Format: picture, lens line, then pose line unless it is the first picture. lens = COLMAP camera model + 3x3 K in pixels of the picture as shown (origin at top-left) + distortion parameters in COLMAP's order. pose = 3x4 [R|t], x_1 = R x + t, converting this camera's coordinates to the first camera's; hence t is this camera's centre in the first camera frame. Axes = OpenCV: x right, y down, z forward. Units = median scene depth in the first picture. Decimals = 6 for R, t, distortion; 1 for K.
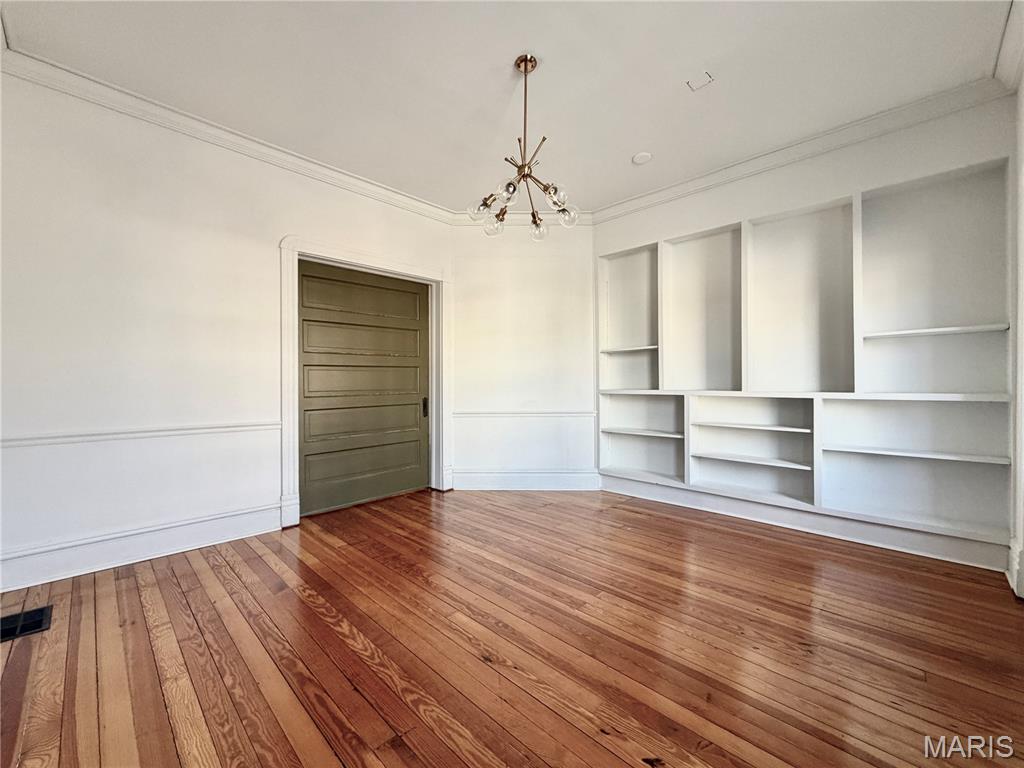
lens RADIAL K [[408.3, 0, 515.4], [0, 408.3, 384.0], [0, 0, 1]] dist [-0.000498, -0.000704]
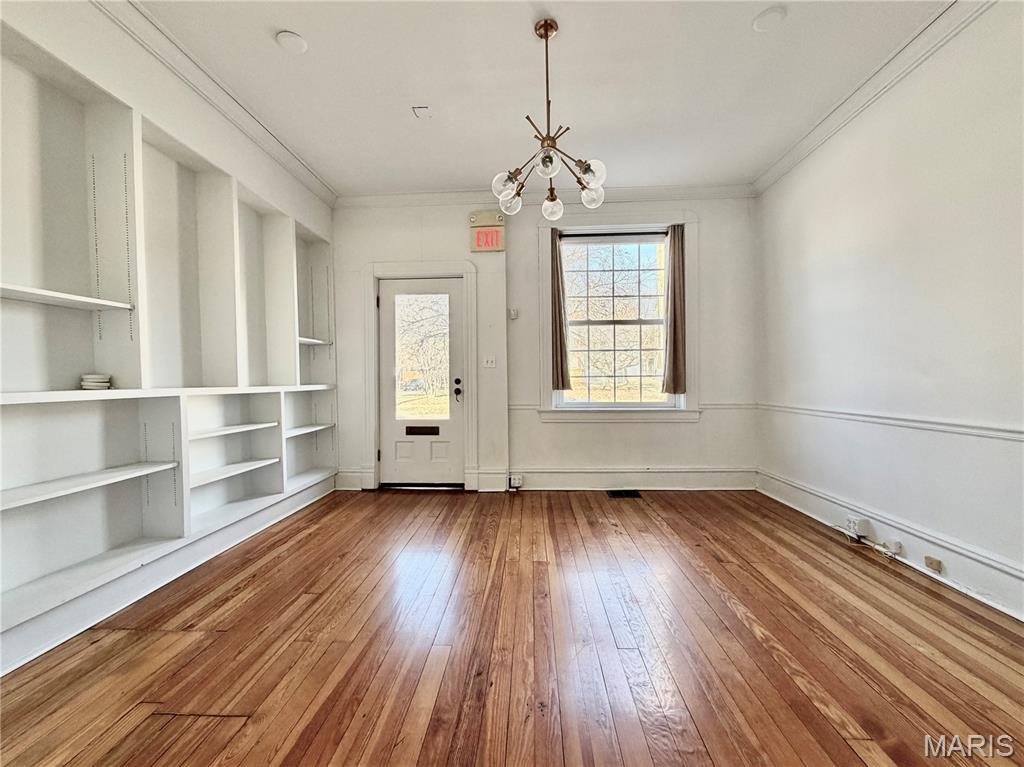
lens RADIAL K [[408.3, 0, 518.3], [0, 408.3, 384.7], [0, 0, 1]] dist [-0.000498, -0.000704]
pose [[-0.651301, -0.000750, 0.758819, -0.752875], [0.011724, 0.999870, 0.011051, 0.020862], [-0.758729, 0.016094, -0.651207, 1.972171]]
